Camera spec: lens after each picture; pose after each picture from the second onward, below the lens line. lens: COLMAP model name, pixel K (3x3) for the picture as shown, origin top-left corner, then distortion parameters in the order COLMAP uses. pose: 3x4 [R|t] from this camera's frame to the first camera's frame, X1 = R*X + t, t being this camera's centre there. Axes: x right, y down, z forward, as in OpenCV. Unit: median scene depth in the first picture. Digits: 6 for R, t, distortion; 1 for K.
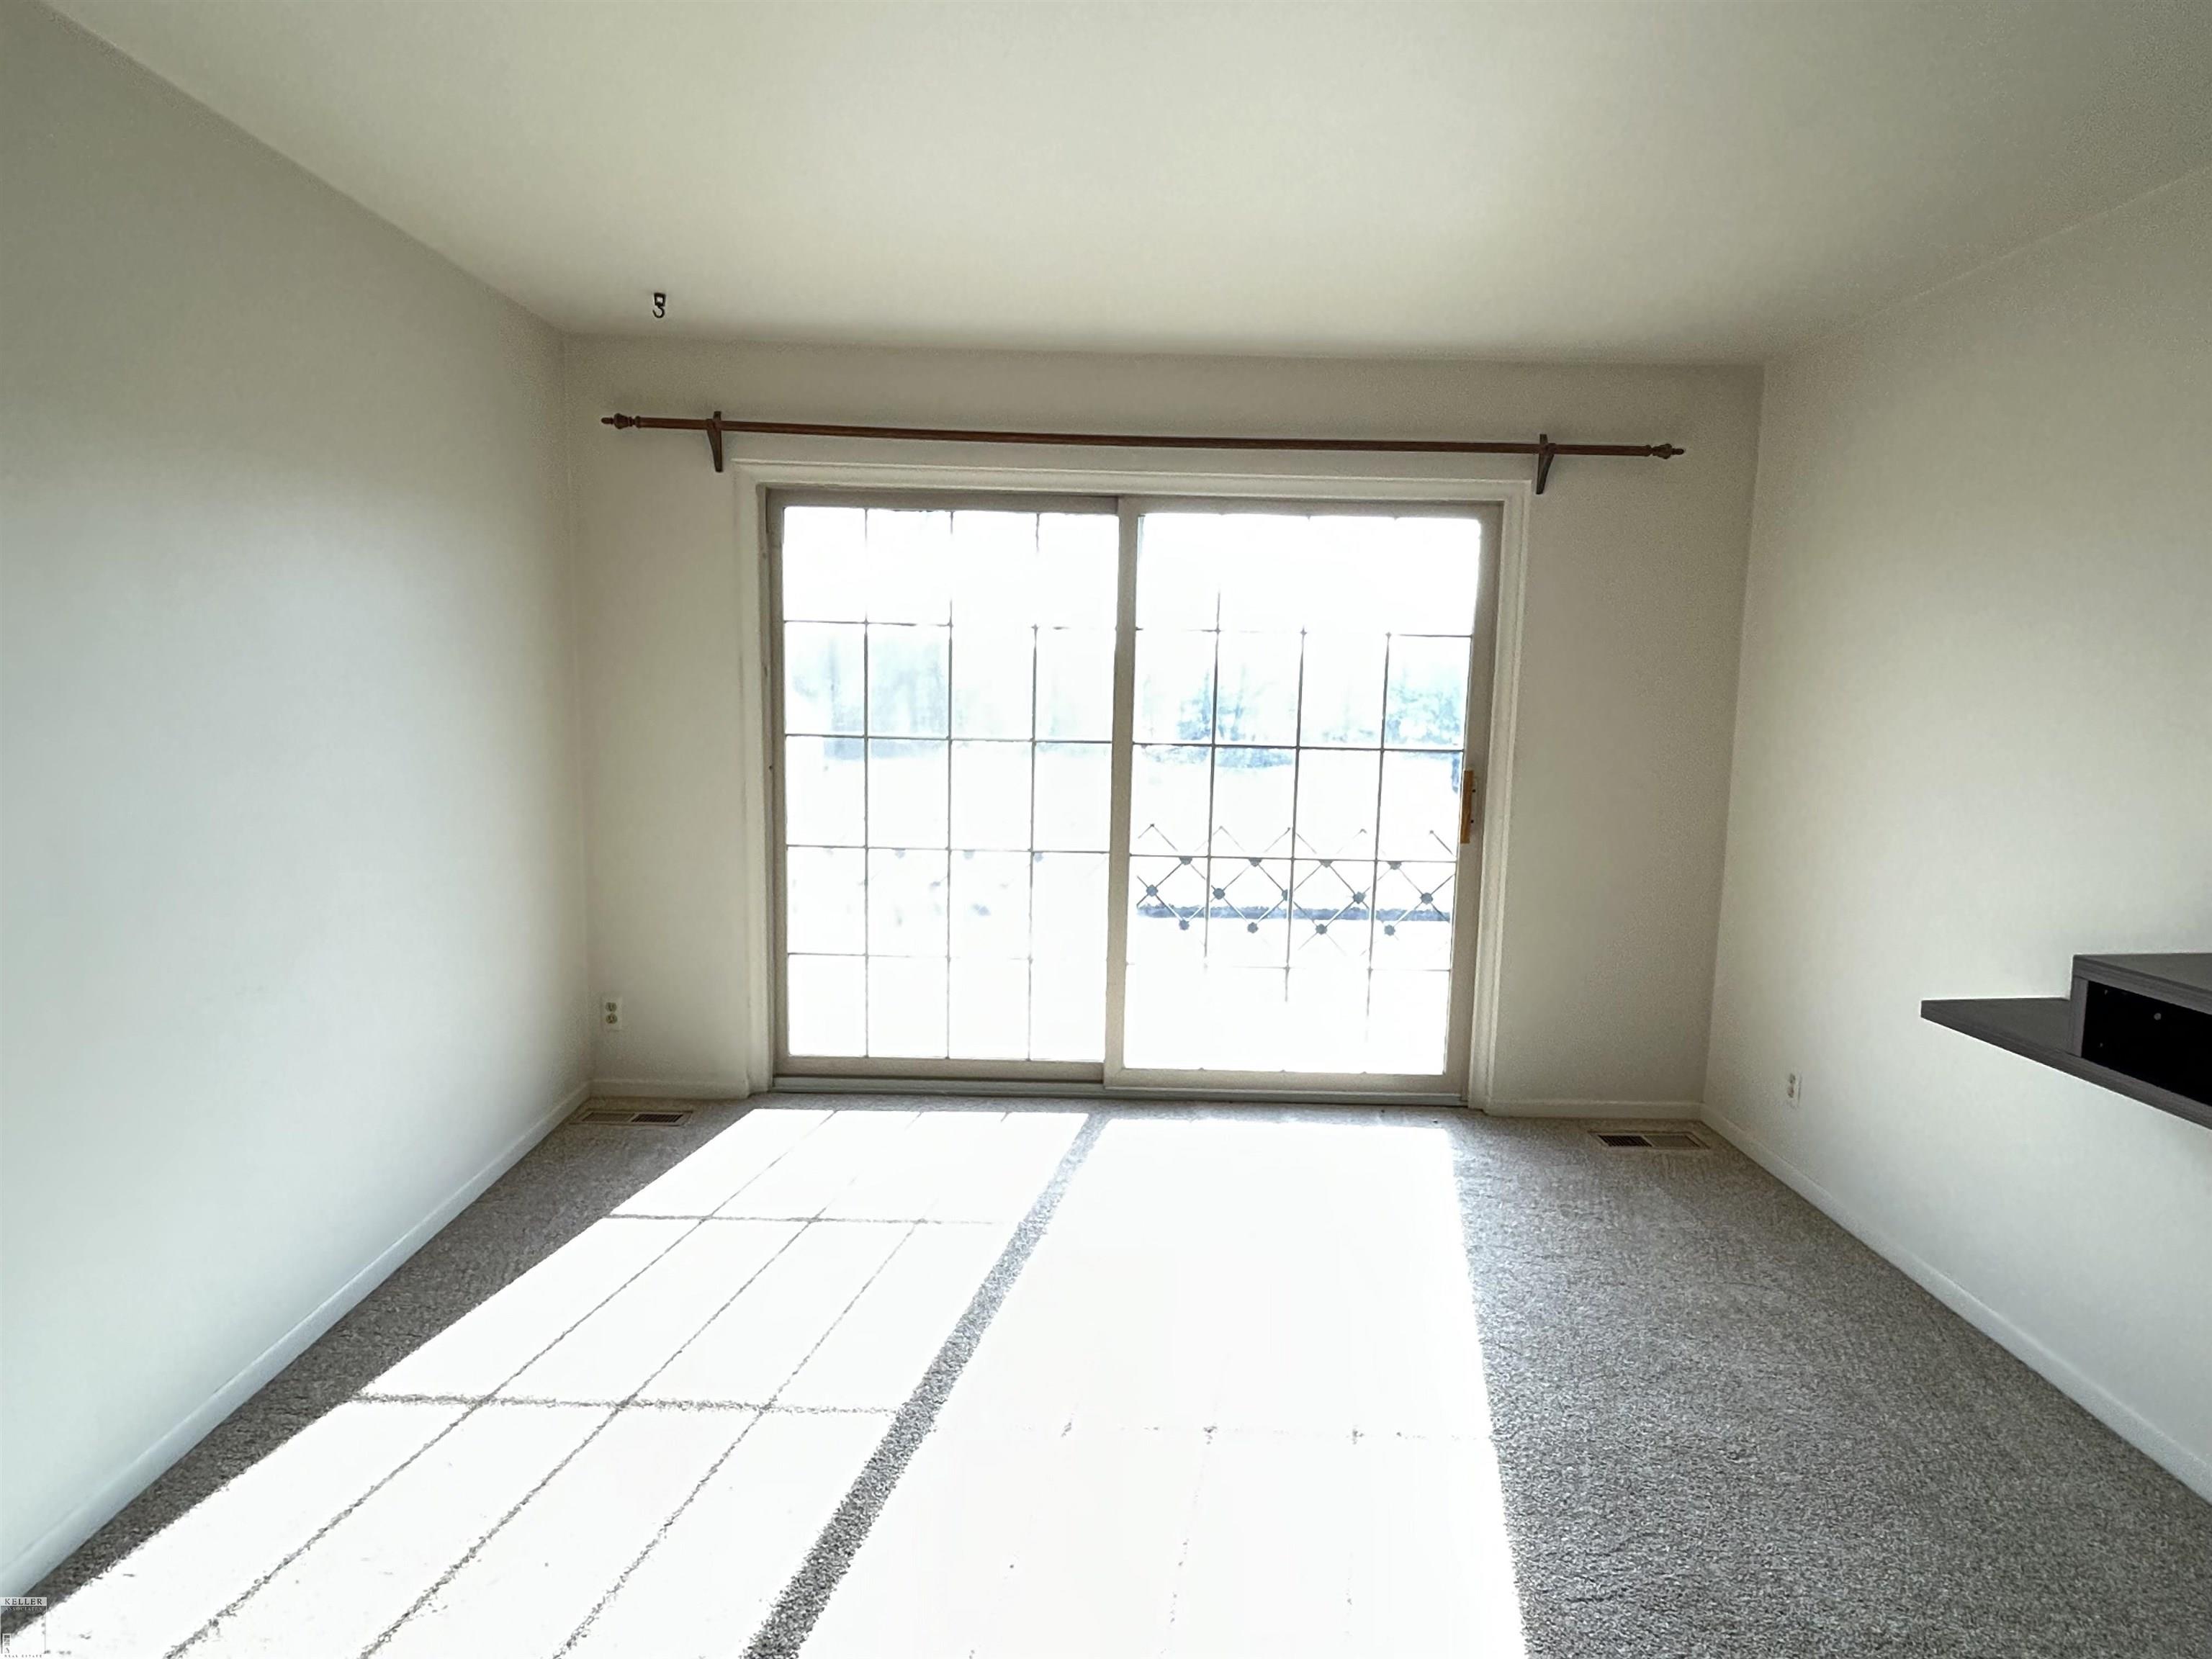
lens RADIAL K [[1246.2, 0, 1106.7], [0, 1246.2, 838.7], [0, 0, 1]] dist [-0.000893, -0.000406]
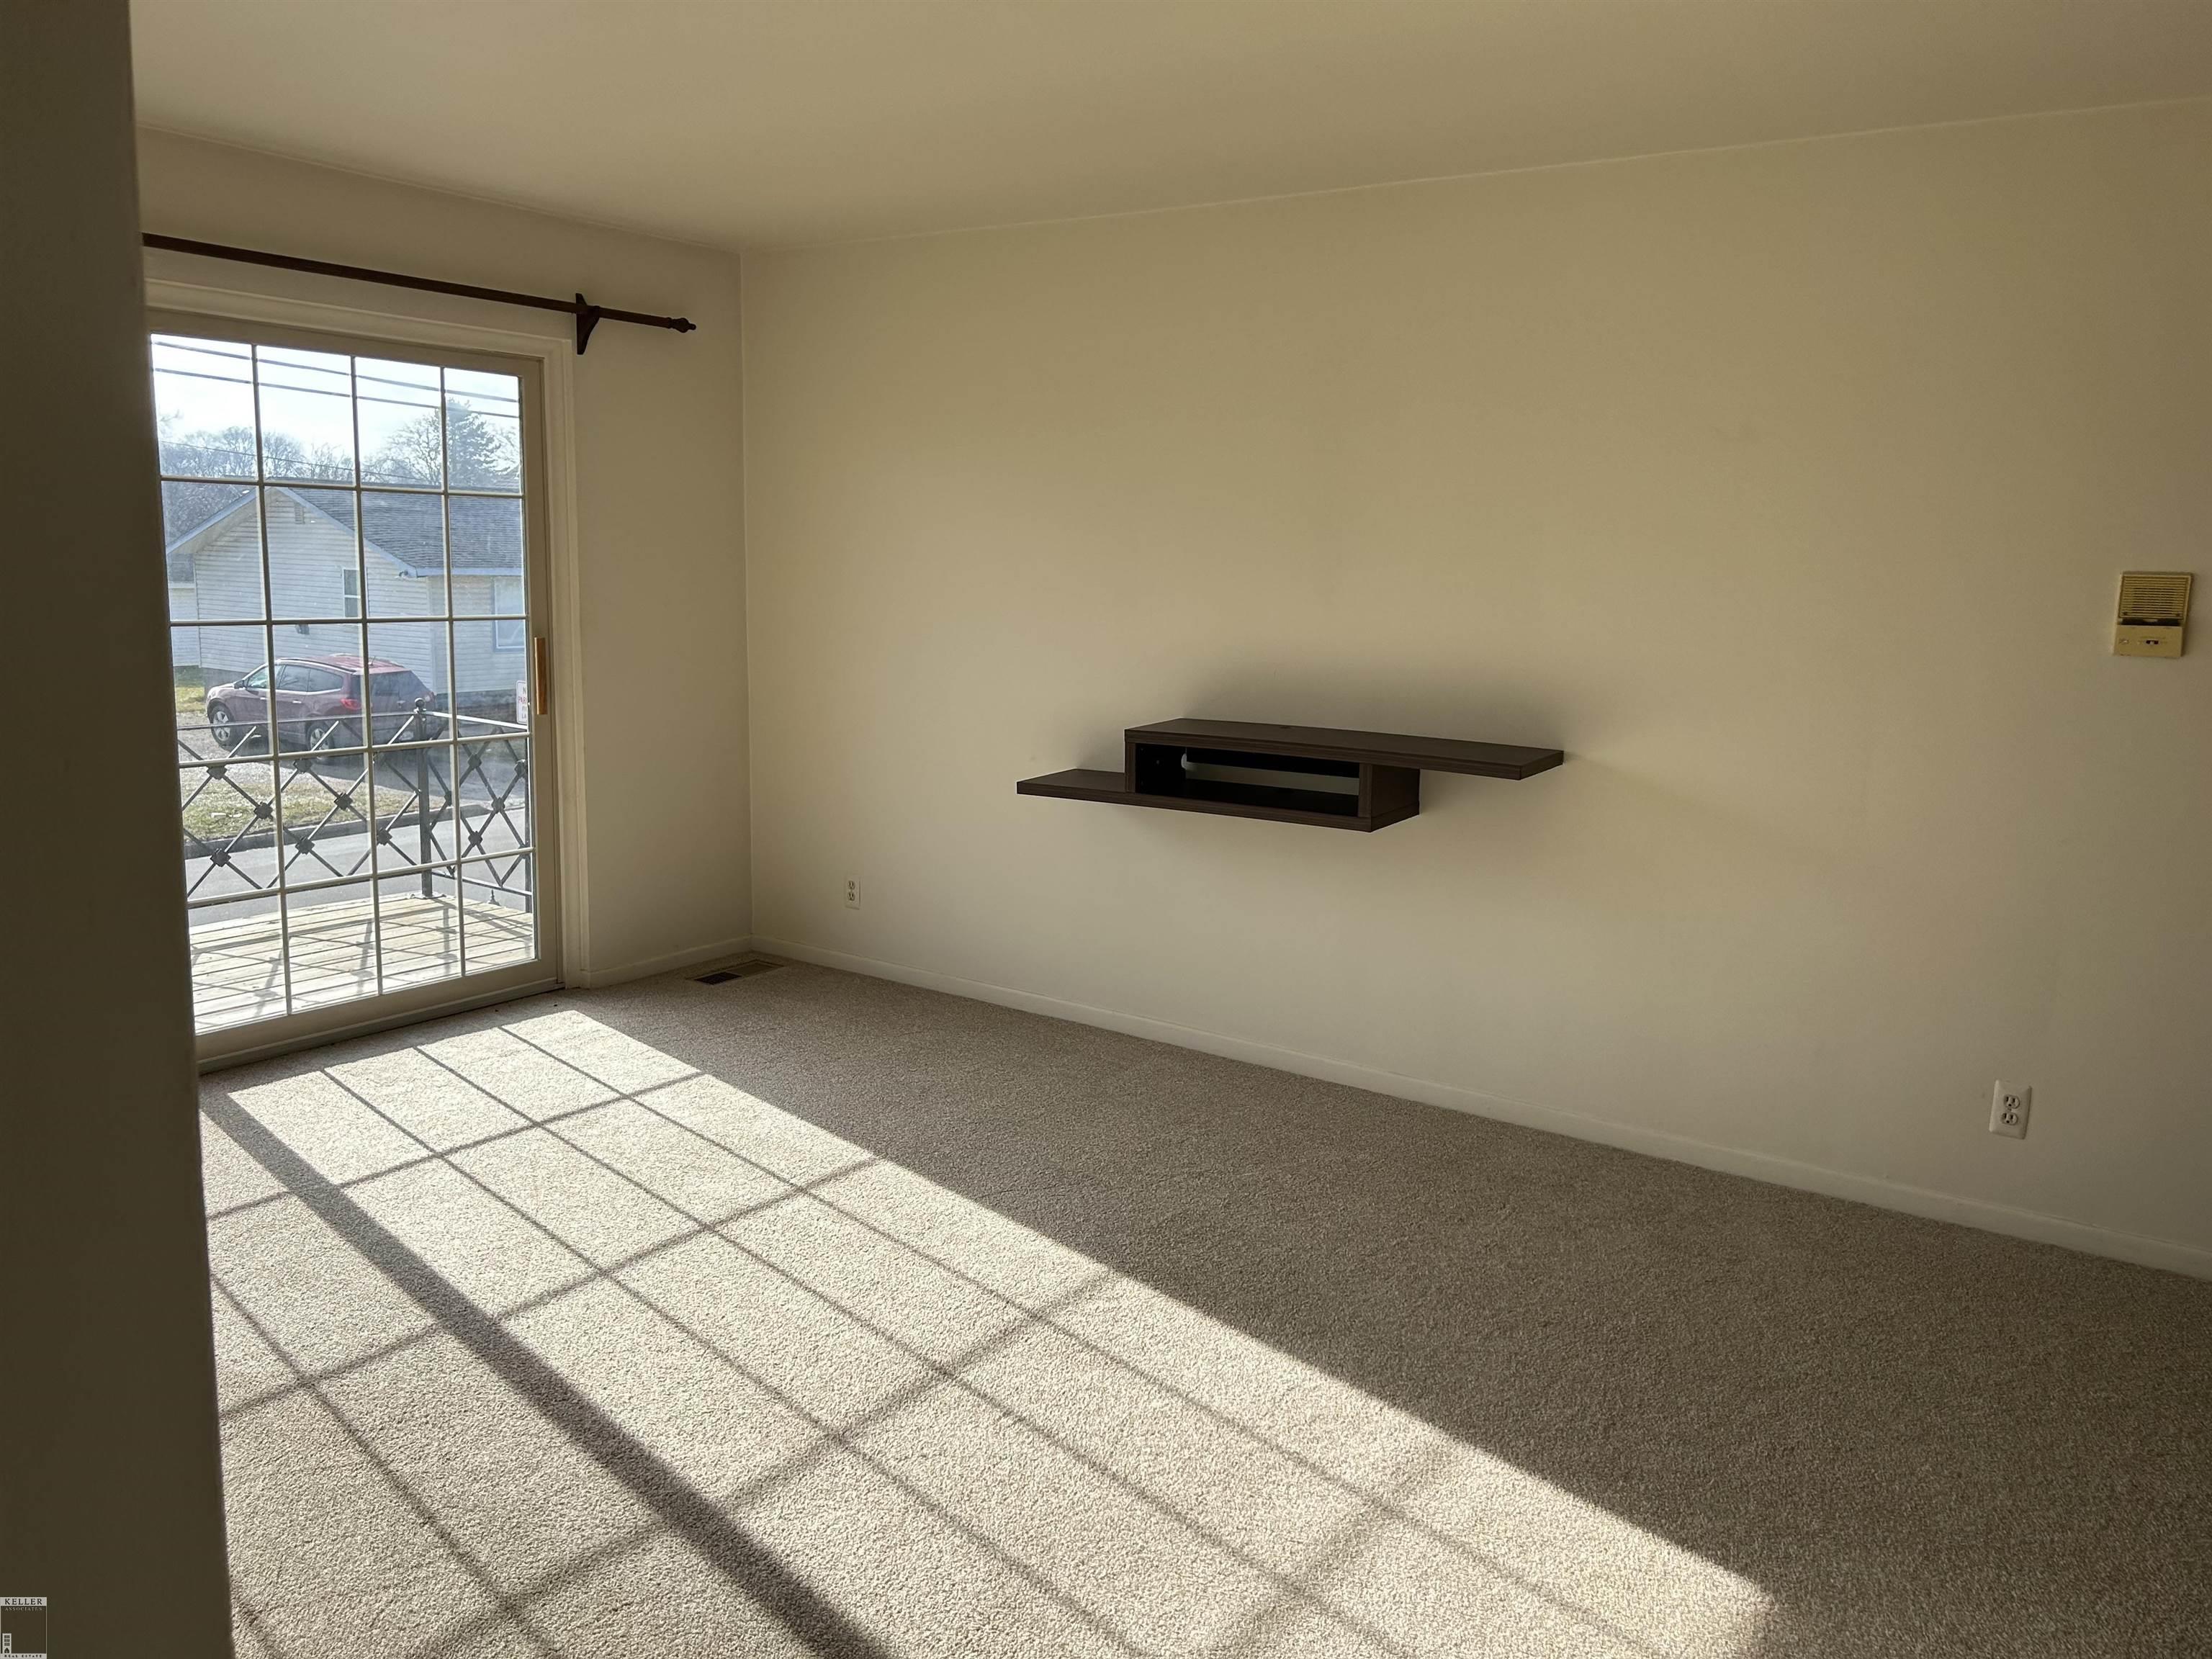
lens RADIAL K [[1671.6, 0, 1106.0], [0, 1671.6, 829.5], [0, 0, 1]] dist [0.032655, 0.000717]
pose [[0.579293, -0.142054, 0.802646, -0.530920], [0.096644, 0.989721, 0.105413, -0.003009], [-0.809370, 0.016506, 0.587067, -0.117206]]
